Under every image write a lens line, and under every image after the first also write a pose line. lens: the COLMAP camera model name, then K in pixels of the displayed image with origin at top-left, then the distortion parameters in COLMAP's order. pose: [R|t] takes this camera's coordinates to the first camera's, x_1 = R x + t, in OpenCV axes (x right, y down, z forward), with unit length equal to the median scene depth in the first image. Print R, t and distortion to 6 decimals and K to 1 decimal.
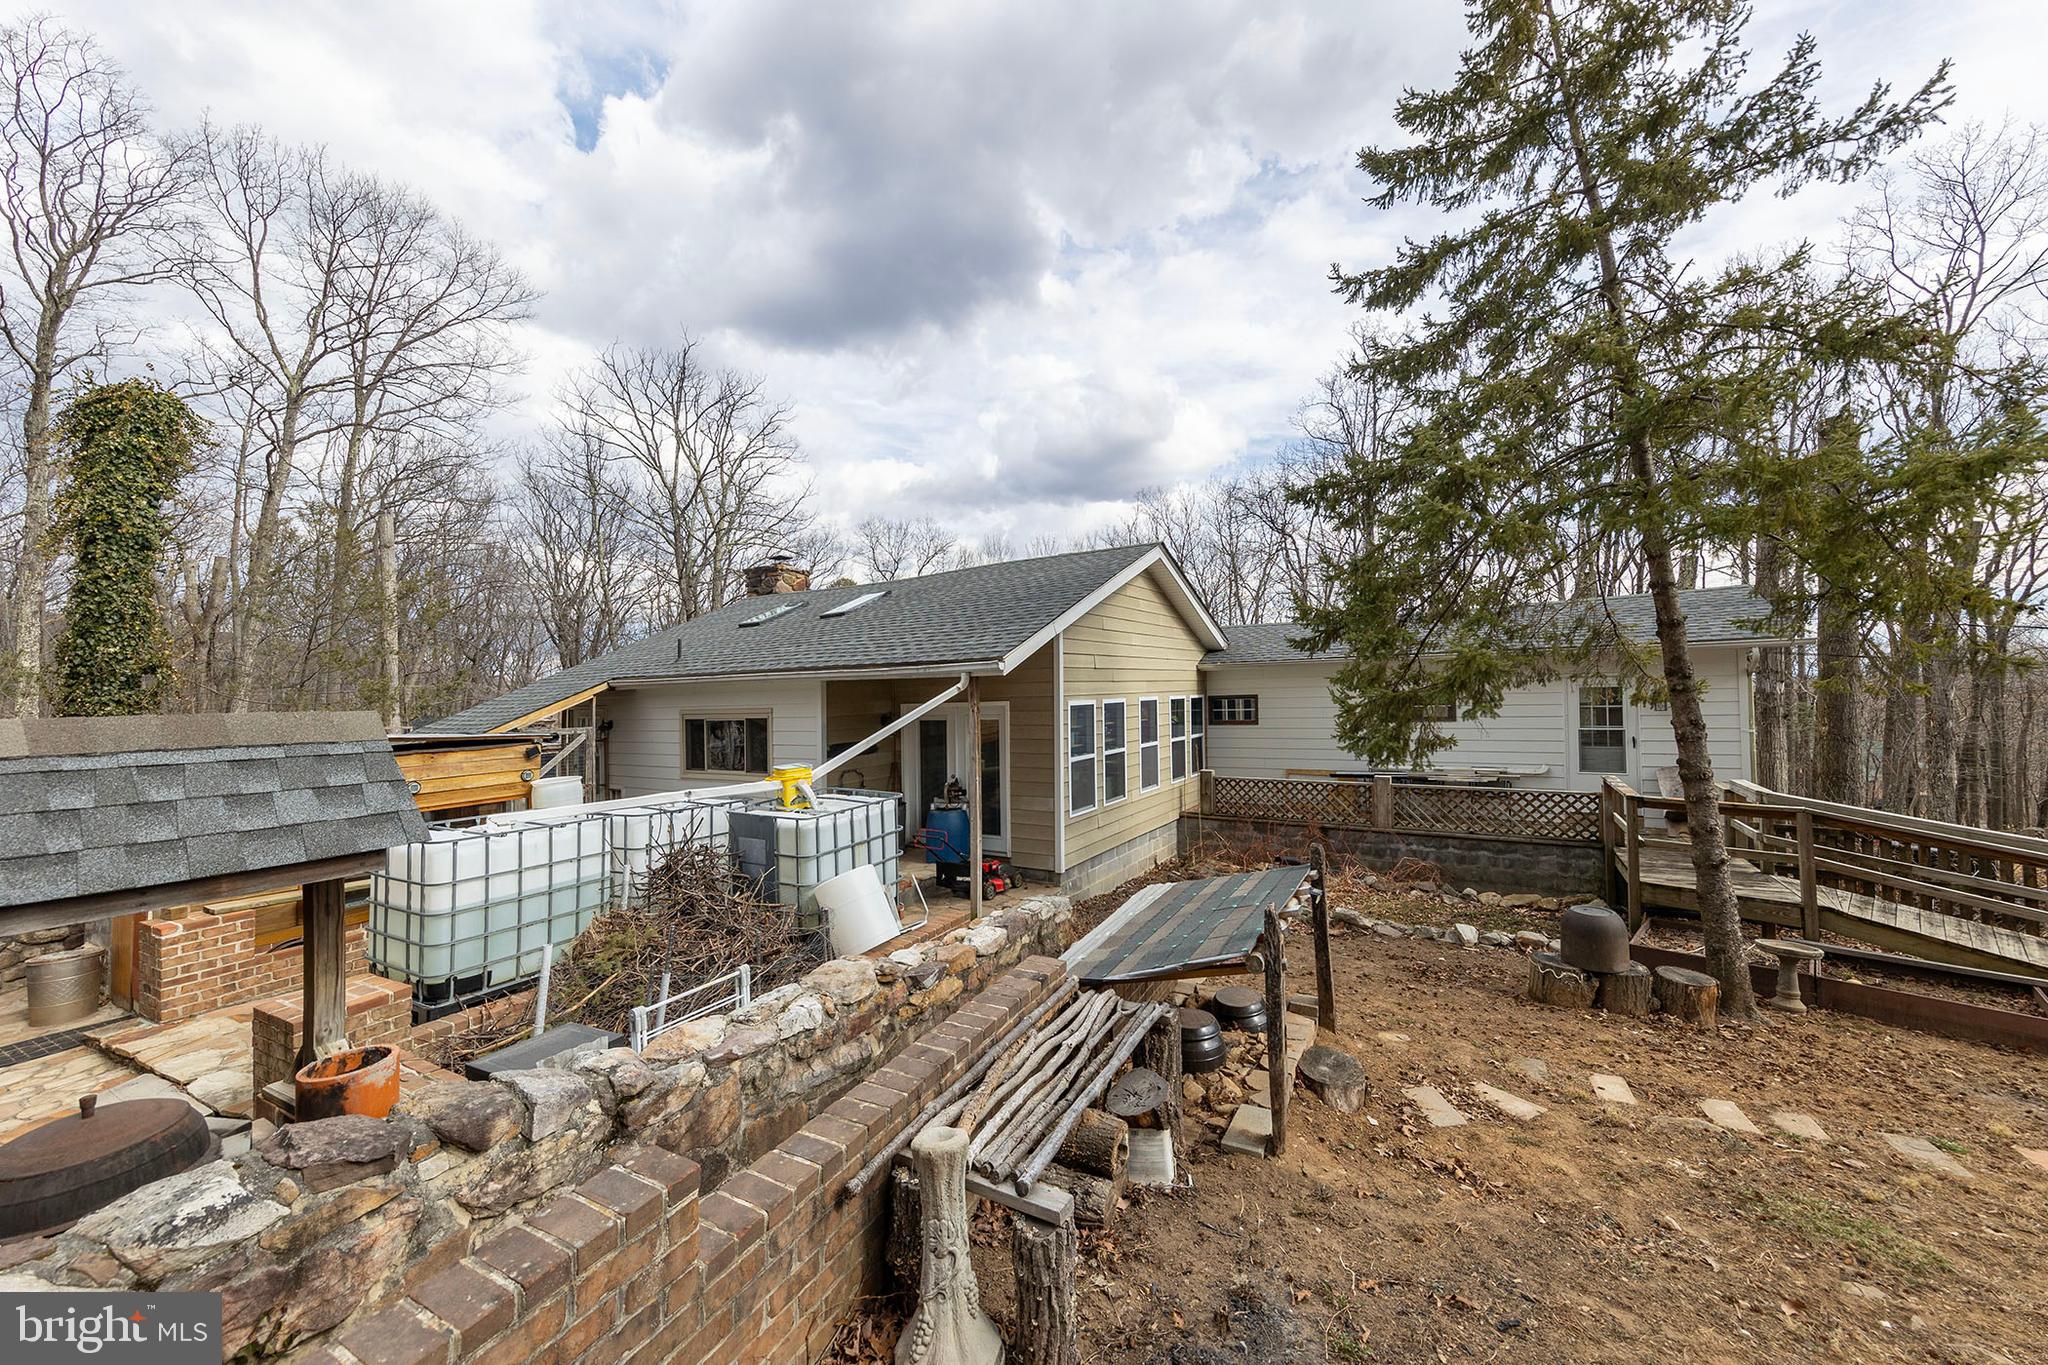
lens RADIAL K [[724.8, 0, 1033.0], [0, 724.8, 676.3], [0, 0, 1]] dist [0.000125, 0.000134]
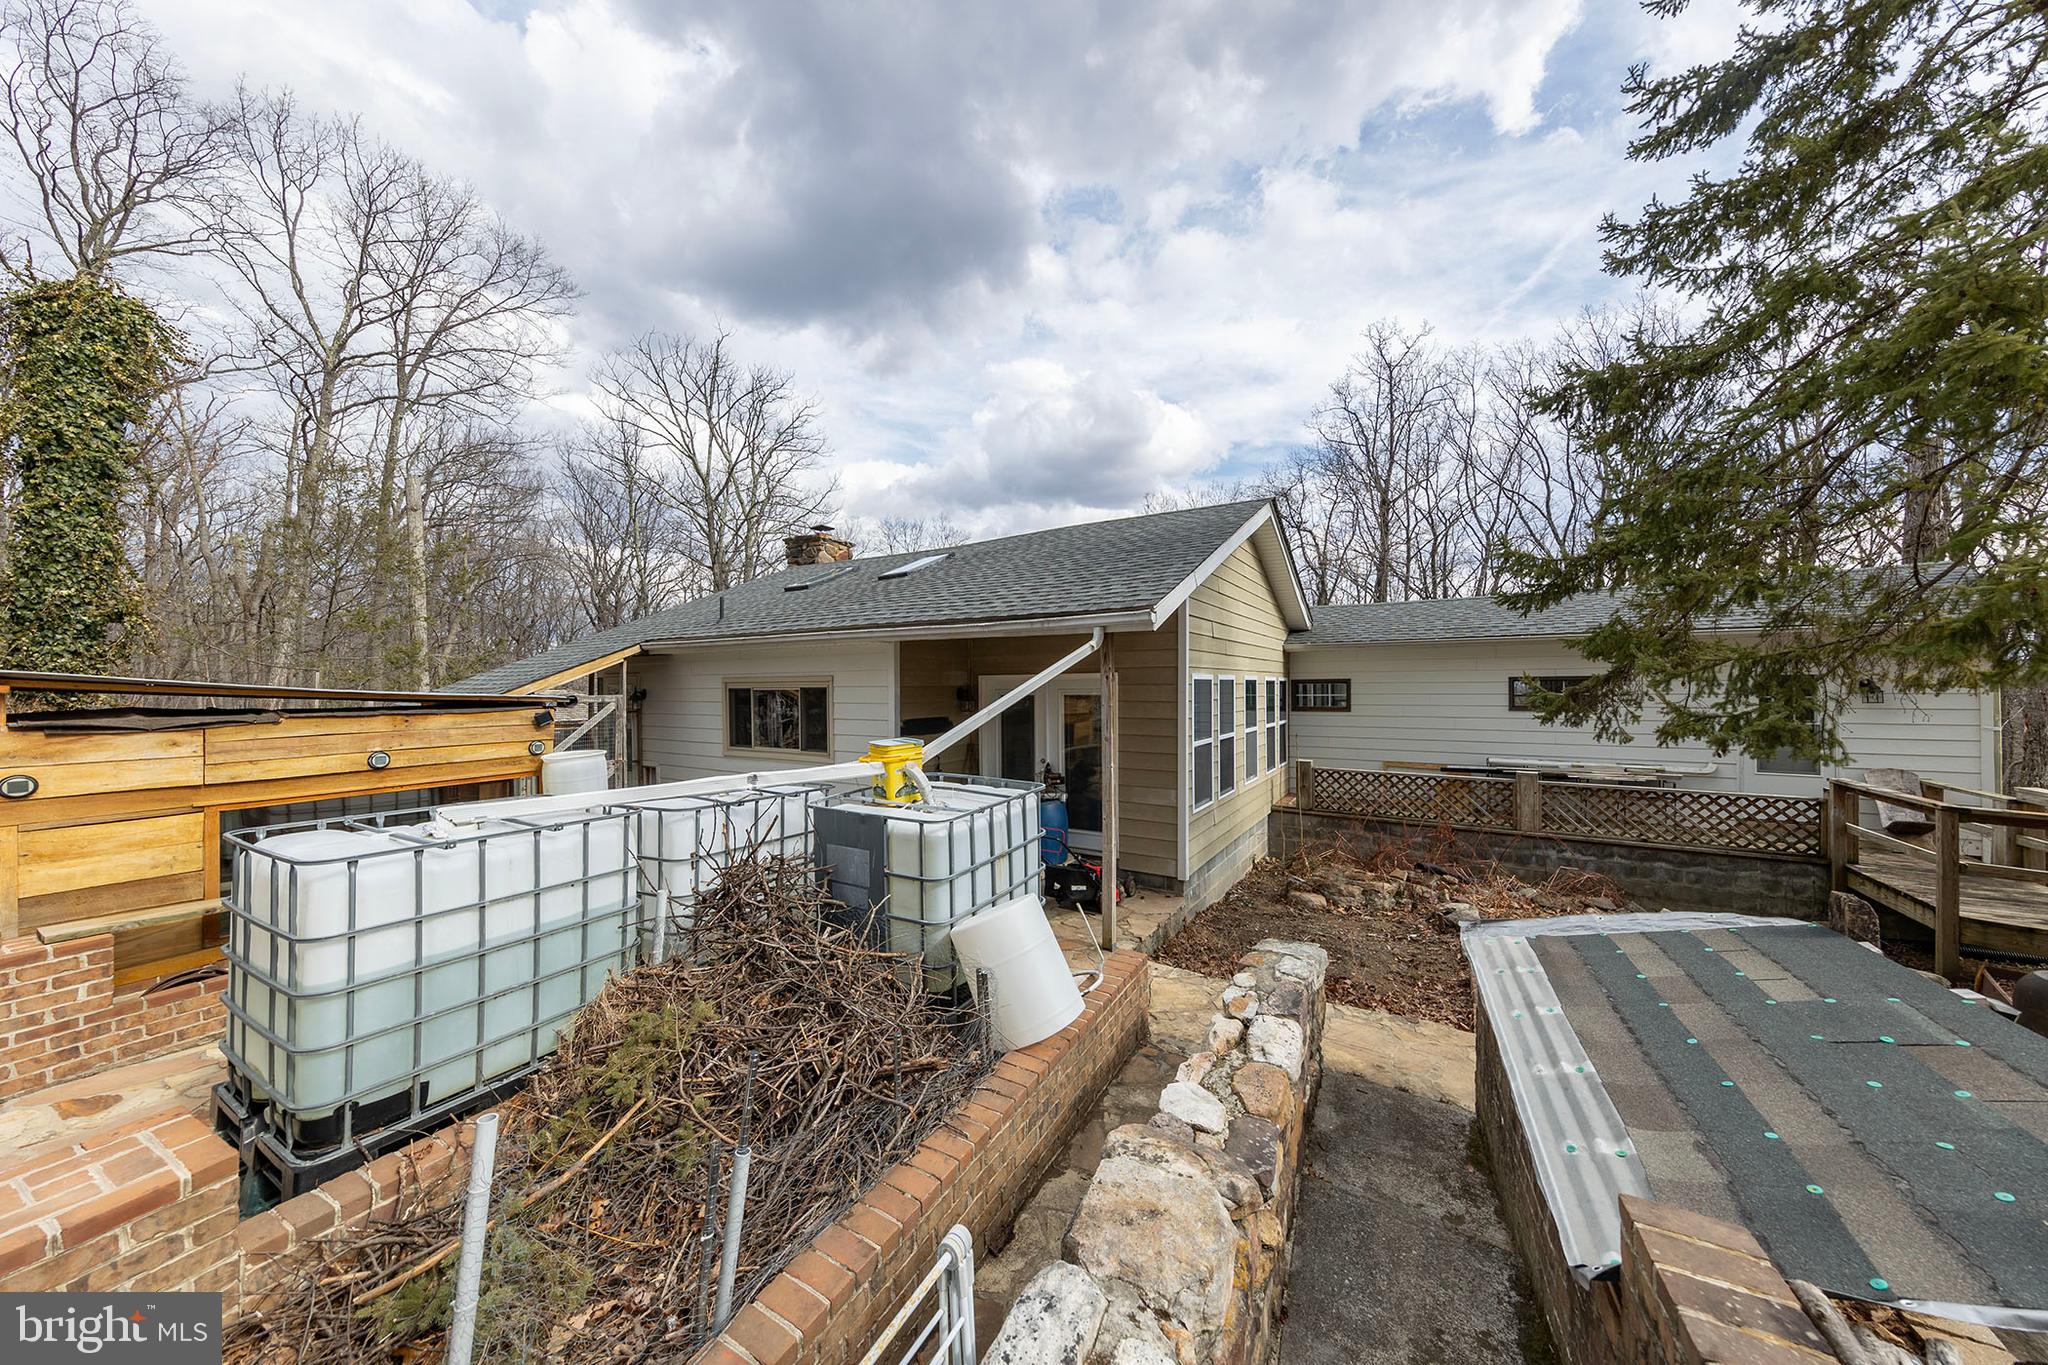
lens RADIAL K [[654.3, 0, 1019.4], [0, 654.3, 698.7], [0, 0, 1]] dist [0.001982, 0.000079]
pose [[0.999704, 0.021812, -0.010767, -0.125867], [-0.021340, 0.998884, 0.042145, 0.032087], [0.011674, -0.041903, 0.999054, 0.224903]]
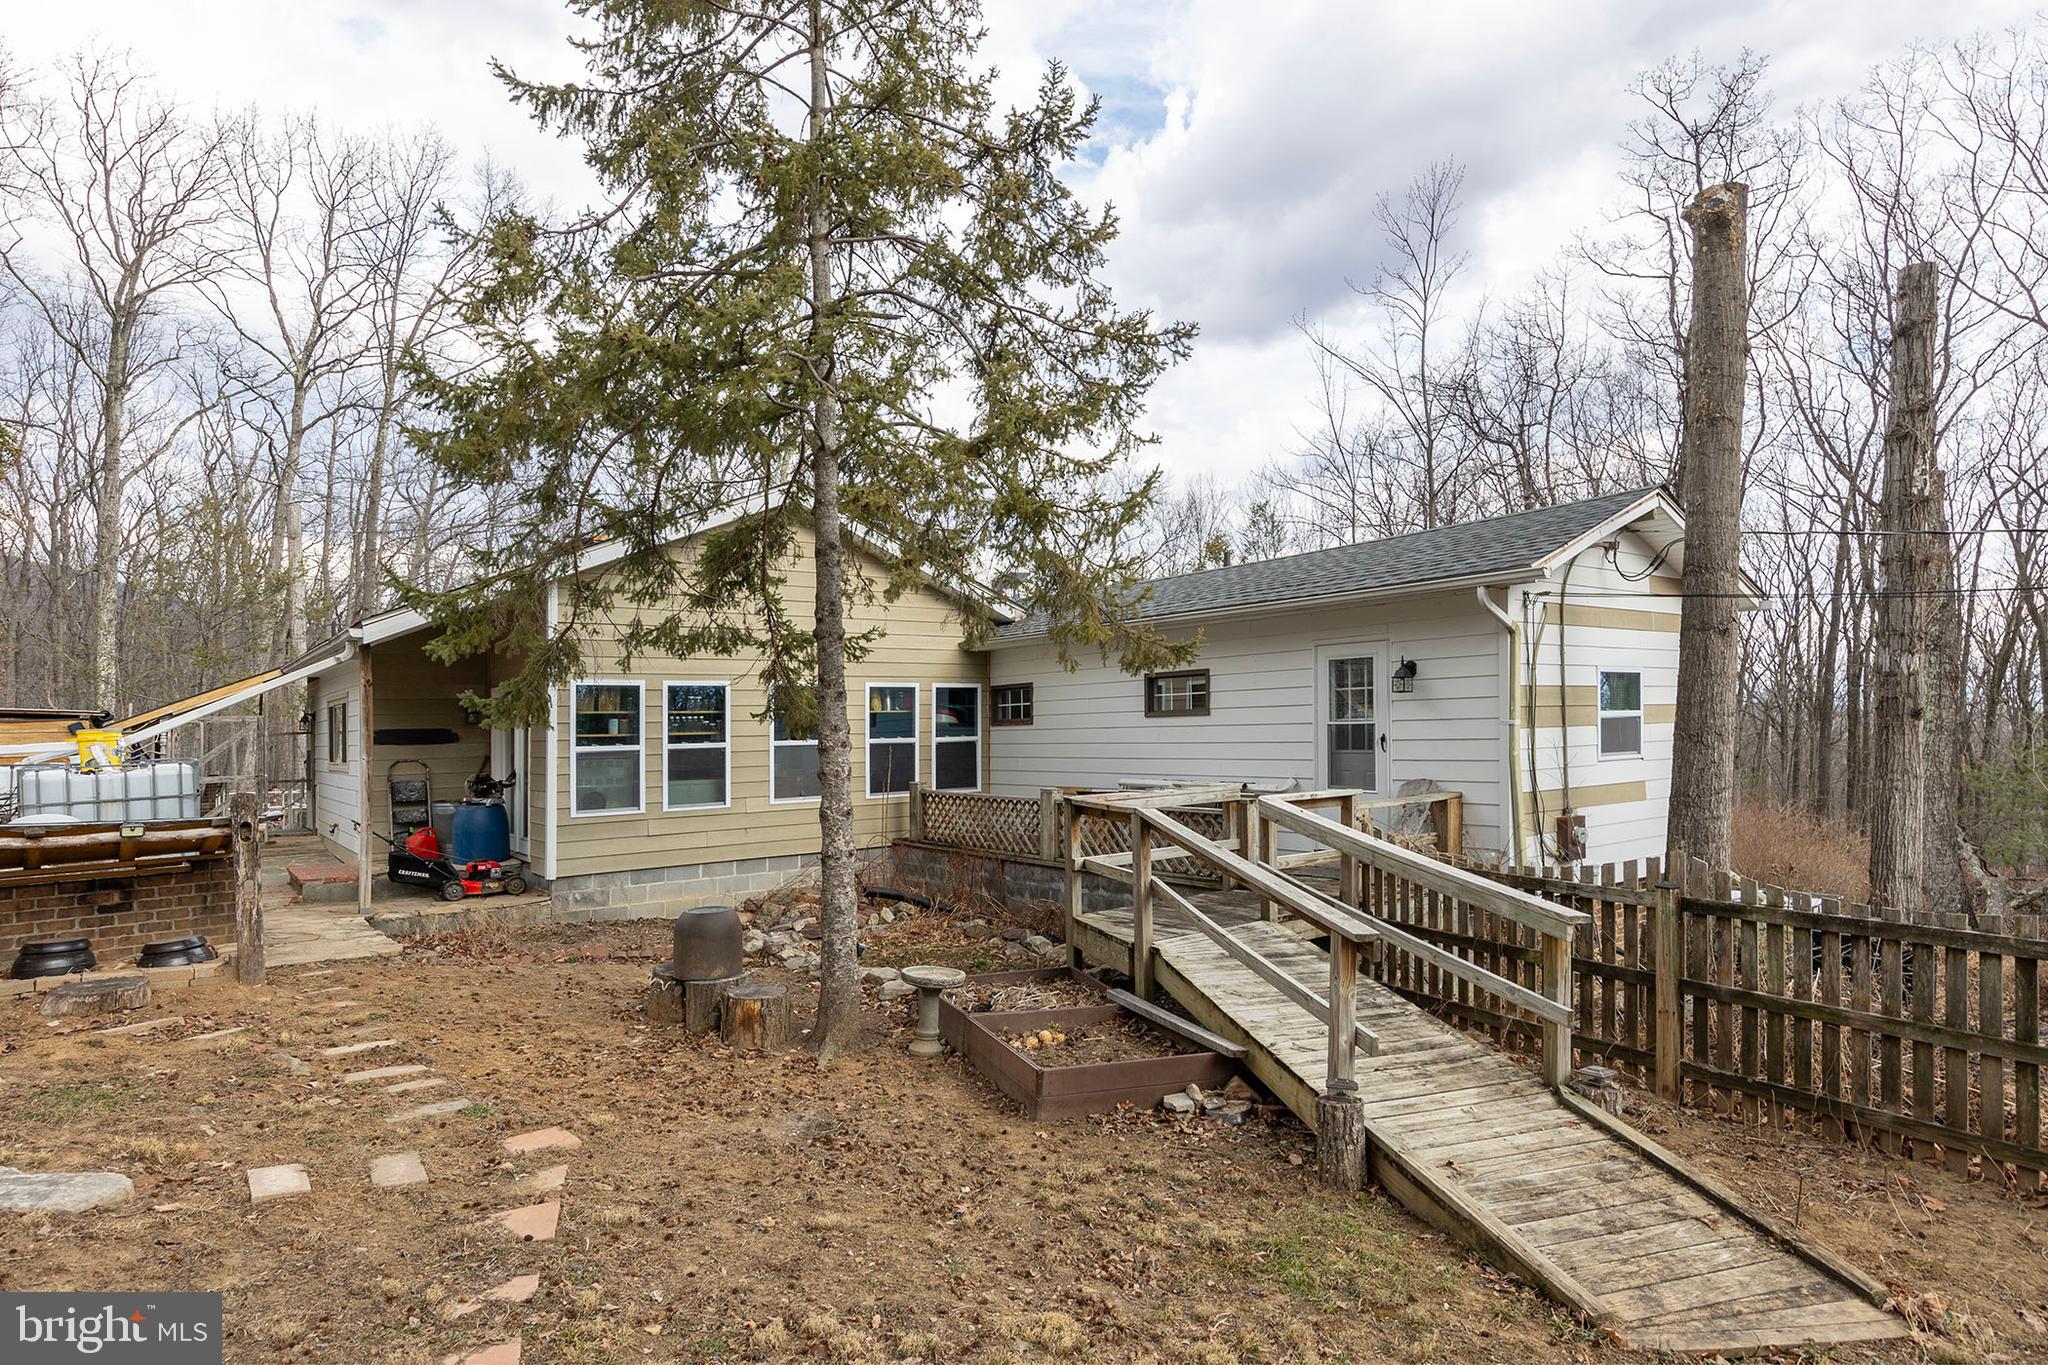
lens RADIAL K [[1091.6, 0, 1025.3], [0, 1091.6, 711.0], [0, 0, 1]] dist [0.000472, 0.000300]
pose [[0.939996, 0.001170, -0.341182, 0.908244], [0.005591, 0.999807, 0.018834, 0.044497], [0.341139, -0.019611, 0.939808, -0.030371]]
